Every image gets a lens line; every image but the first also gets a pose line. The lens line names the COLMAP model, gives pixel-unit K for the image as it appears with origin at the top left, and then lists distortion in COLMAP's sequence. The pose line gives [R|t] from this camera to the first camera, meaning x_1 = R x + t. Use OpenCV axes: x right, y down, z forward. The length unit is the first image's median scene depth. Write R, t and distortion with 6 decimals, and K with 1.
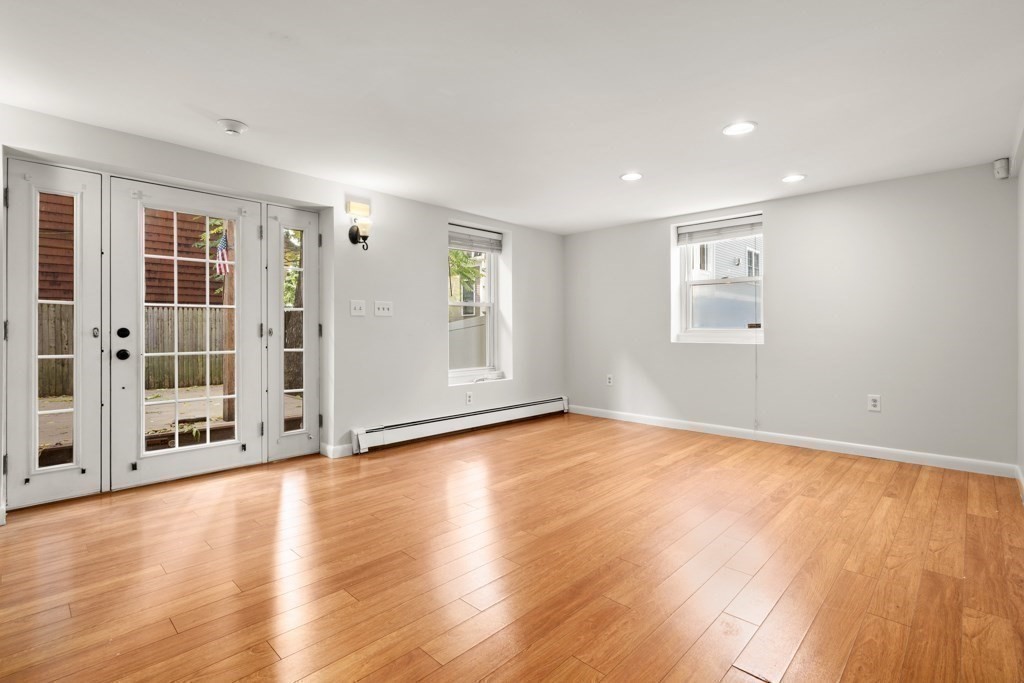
lens RADIAL K [[474.0, 0, 509.9], [0, 474.0, 331.0], [0, 0, 1]] dist [-0.013895, 0.007595]
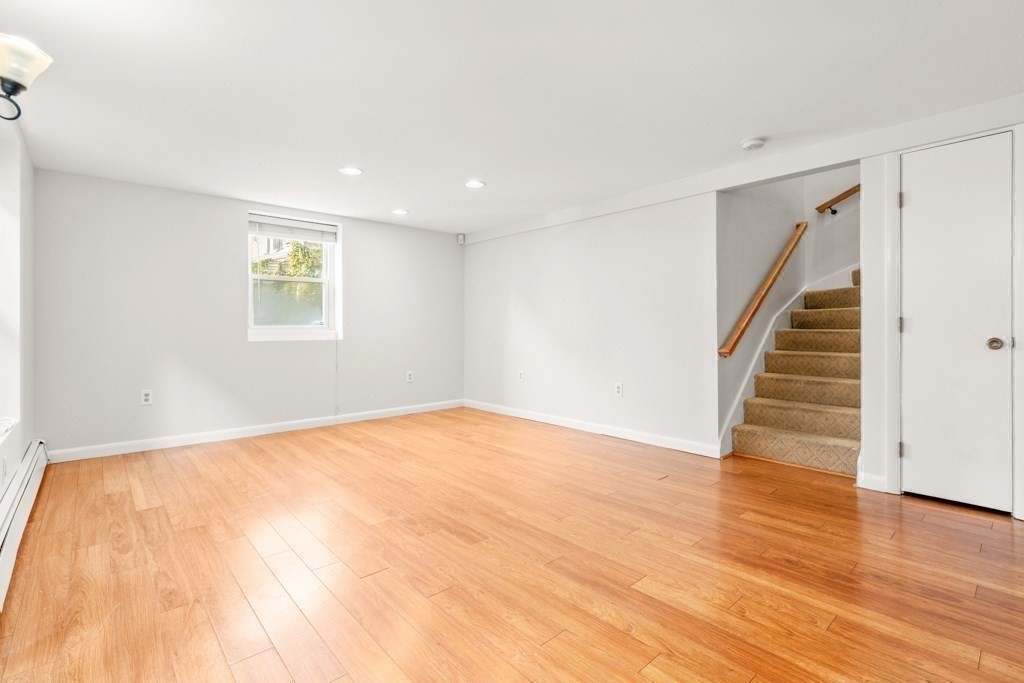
lens RADIAL K [[474.0, 0, 509.9], [0, 474.0, 331.0], [0, 0, 1]] dist [-0.013895, 0.007595]
pose [[0.067250, -0.008150, 0.997703, -0.653830], [0.004975, 0.999957, 0.007833, 0.000867], [-0.997724, 0.004437, 0.067287, 0.571097]]
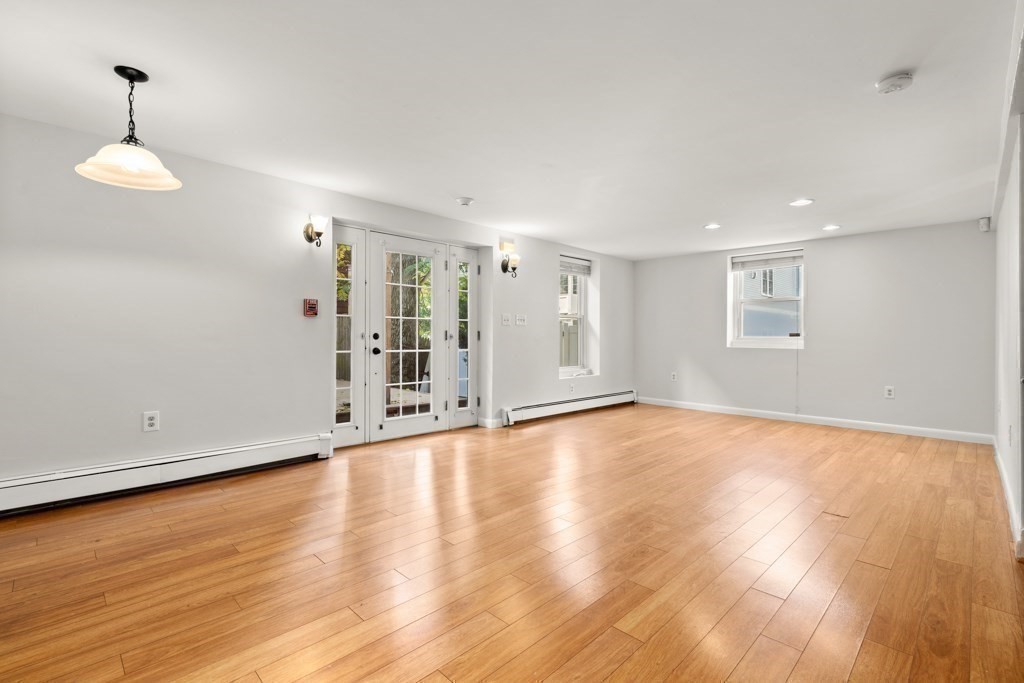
lens RADIAL K [[474.0, 0, 509.9], [0, 474.0, 331.0], [0, 0, 1]] dist [-0.013895, 0.007595]
pose [[0.999740, 0.008690, -0.021093, -0.289292], [-0.008911, 0.999906, -0.010423, -0.000850], [0.021001, 0.010609, 0.999723, -0.376472]]
